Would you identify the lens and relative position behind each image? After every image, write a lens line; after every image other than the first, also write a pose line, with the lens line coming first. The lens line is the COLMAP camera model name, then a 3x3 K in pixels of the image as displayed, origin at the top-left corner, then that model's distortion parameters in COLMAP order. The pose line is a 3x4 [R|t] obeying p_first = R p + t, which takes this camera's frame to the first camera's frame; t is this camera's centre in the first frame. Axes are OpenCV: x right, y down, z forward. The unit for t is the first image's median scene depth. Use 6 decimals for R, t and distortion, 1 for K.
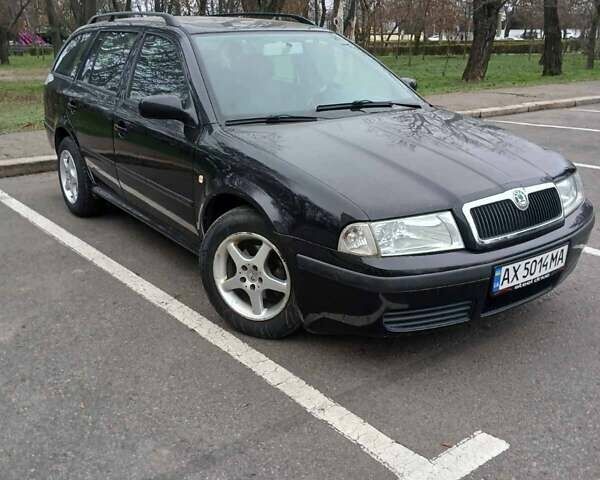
lens RADIAL K [[626.4, 0, 300.0], [0, 626.4, 240.0], [0, 0, 1]] dist [0.095336, -0.244406]
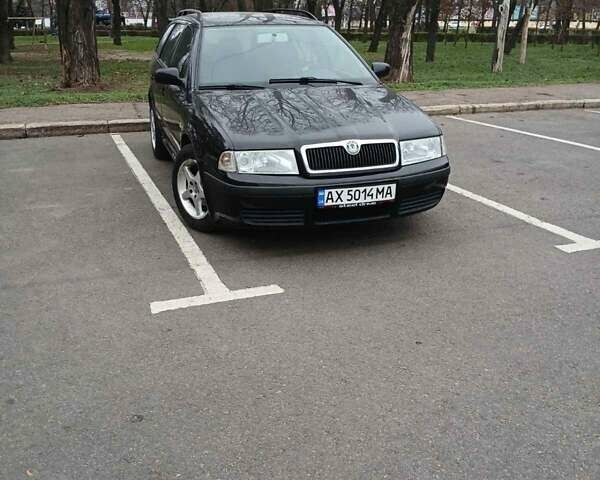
lens RADIAL K [[626.4, 0, 300.0], [0, 626.4, 240.0], [0, 0, 1]] dist [0.095336, -0.244406]
pose [[0.955399, 0.108614, -0.274618, 0.659895], [-0.101952, 0.994045, 0.038462, 0.106172], [0.277160, -0.008749, 0.960784, -0.434591]]
